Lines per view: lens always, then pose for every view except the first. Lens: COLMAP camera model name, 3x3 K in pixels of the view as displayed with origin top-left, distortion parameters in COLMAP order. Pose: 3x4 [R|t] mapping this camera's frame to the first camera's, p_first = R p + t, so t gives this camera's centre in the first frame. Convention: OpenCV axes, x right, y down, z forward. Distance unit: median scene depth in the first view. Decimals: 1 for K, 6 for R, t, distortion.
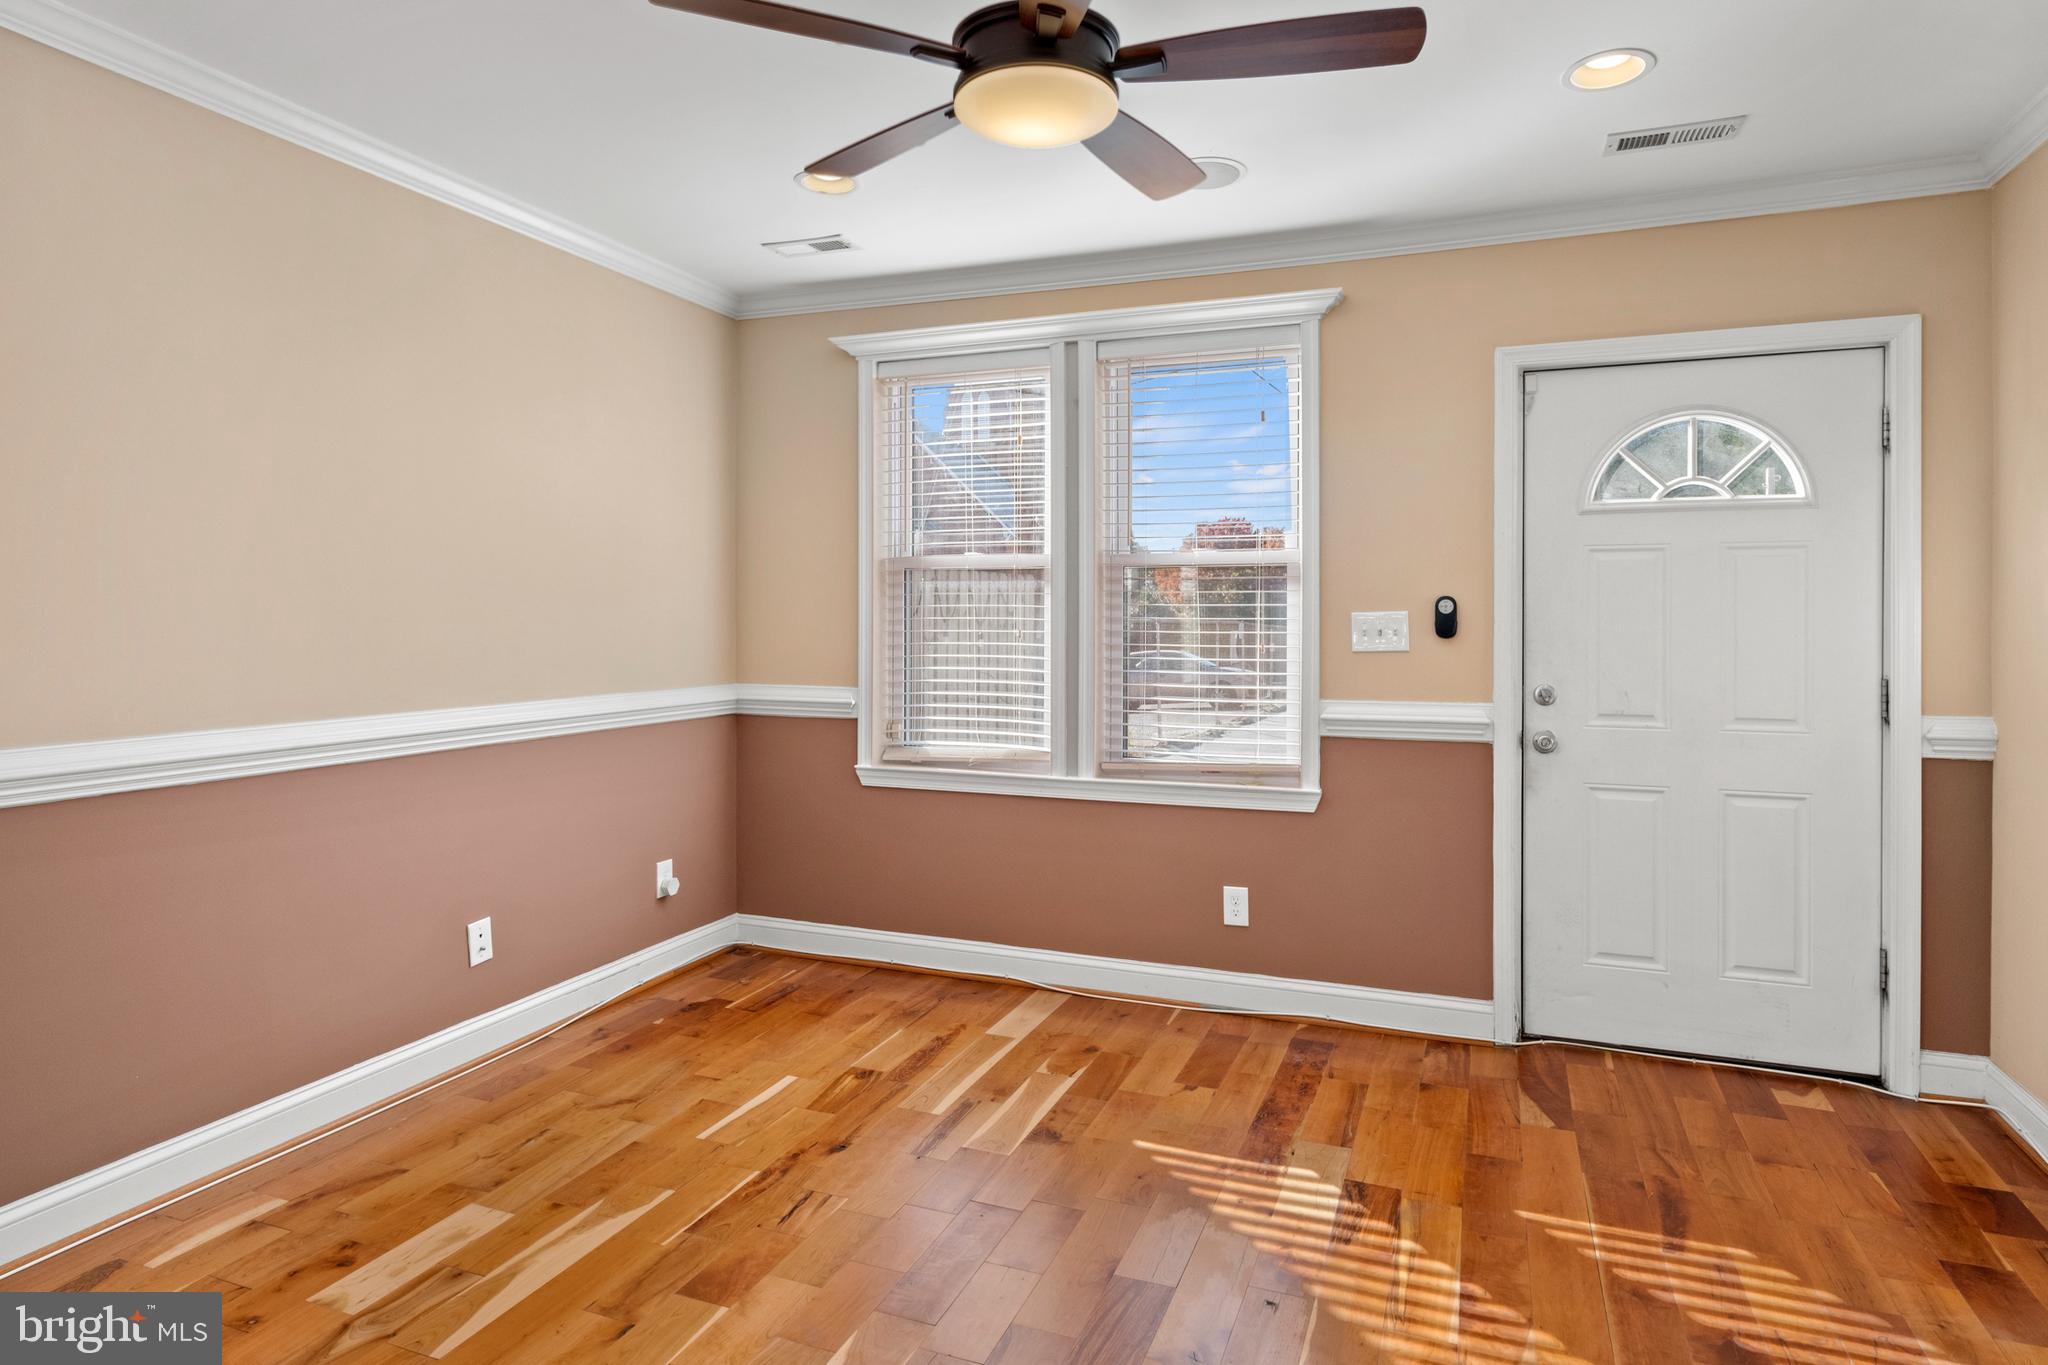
lens RADIAL K [[1168.1, 0, 1031.5], [0, 1168.1, 622.6], [0, 0, 1]] dist [-0.003768, -0.000457]
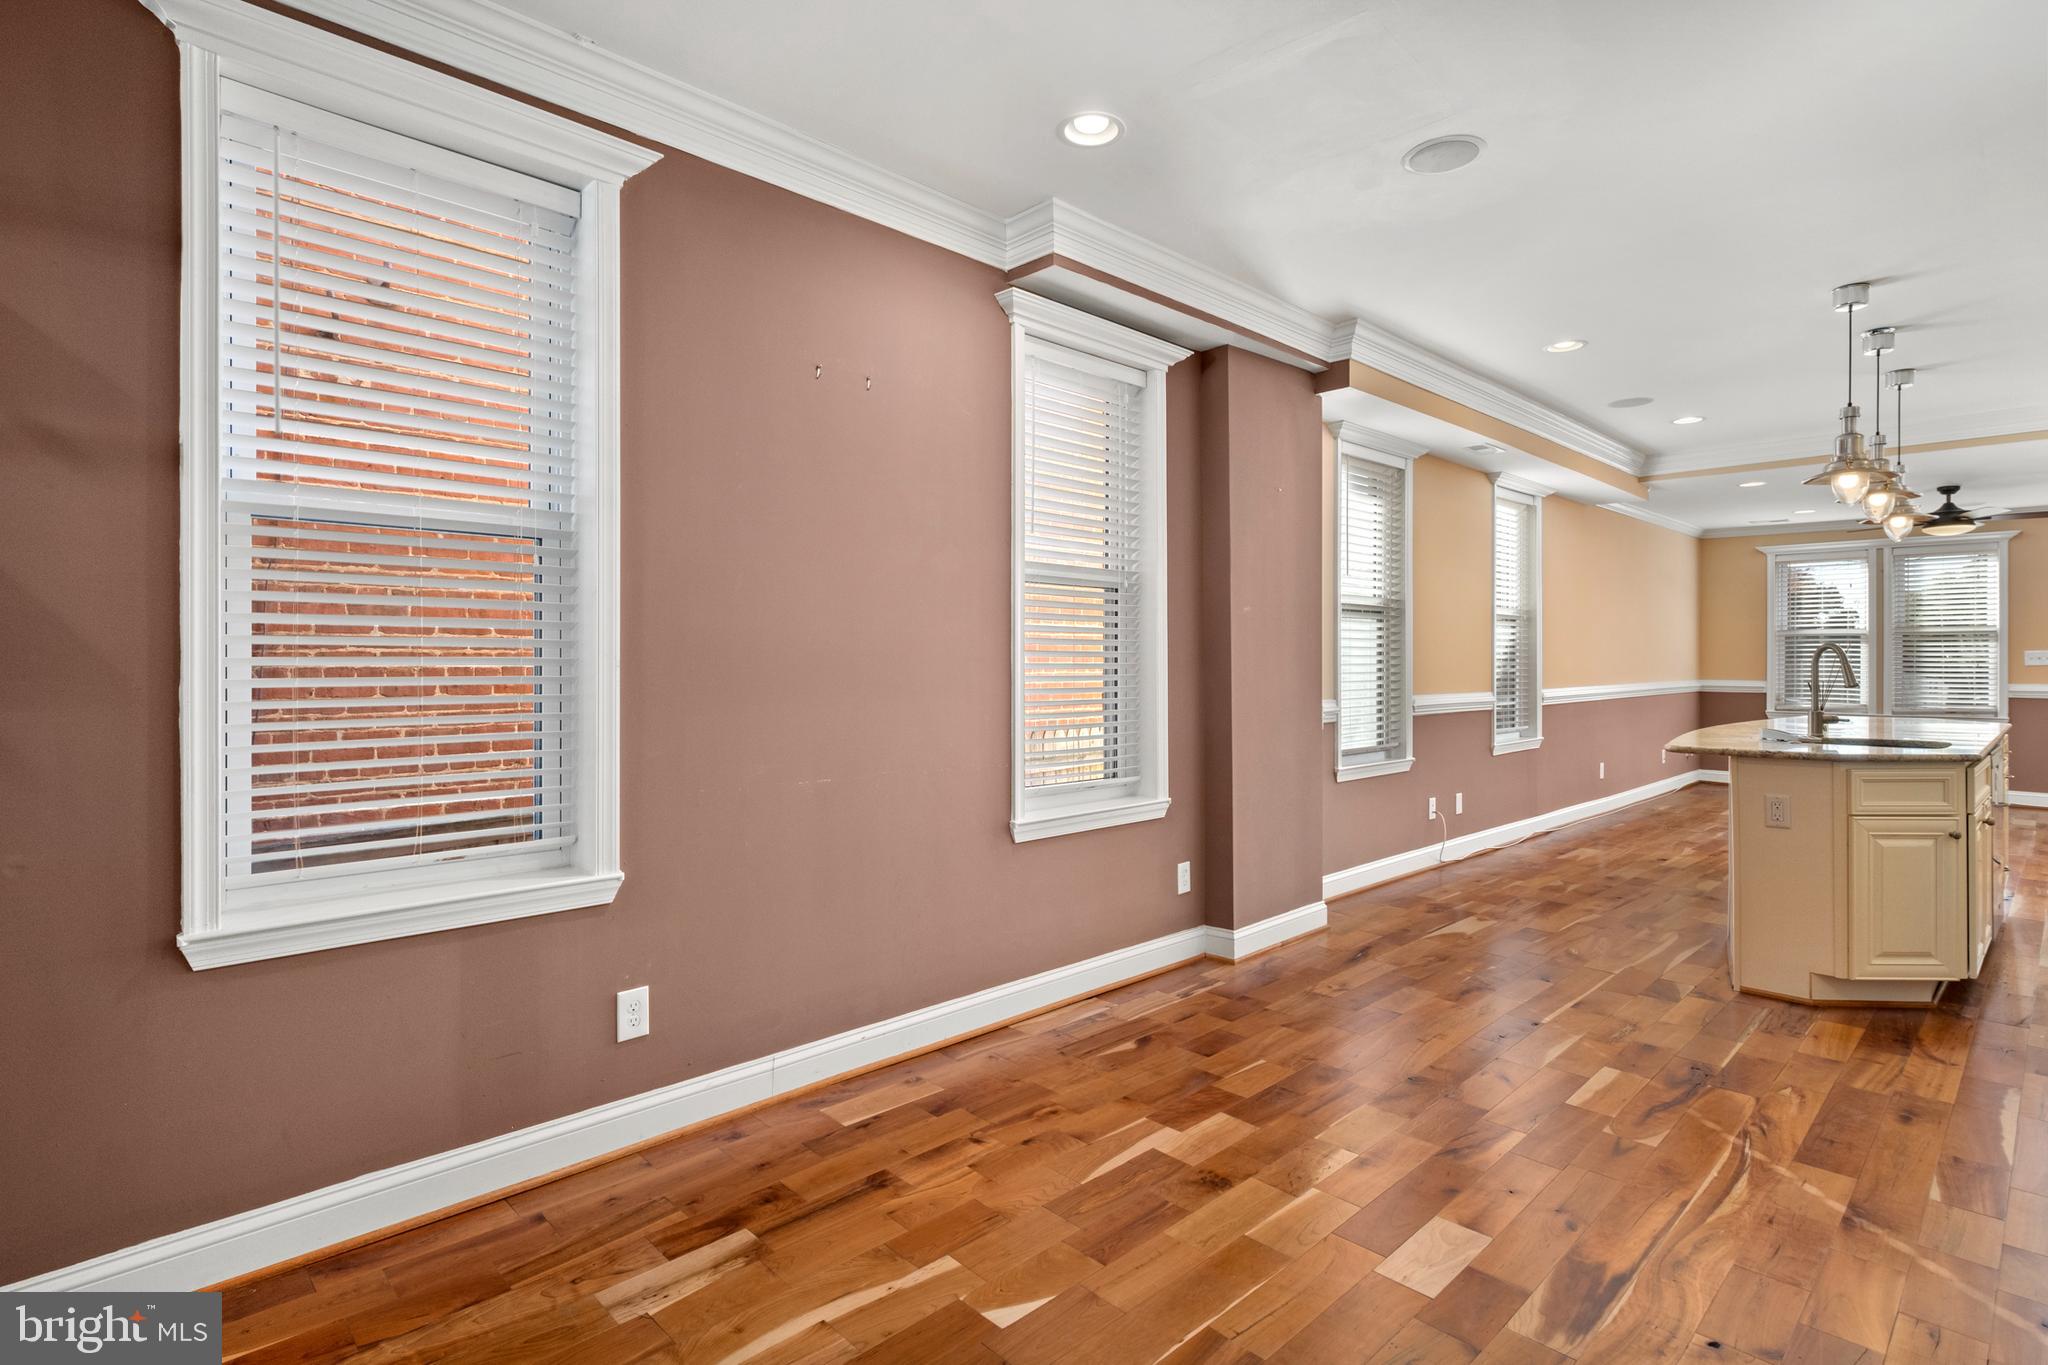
lens RADIAL K [[1021.0, 0, 1025.2], [0, 1021.0, 668.0], [0, 0, 1]] dist [0.002418, 0.000133]
pose [[0.908650, 0.002016, -0.417553, -0.692560], [-0.003096, 0.999993, -0.001909, 0.034768], [0.417547, 0.003027, 0.908650, -1.747238]]
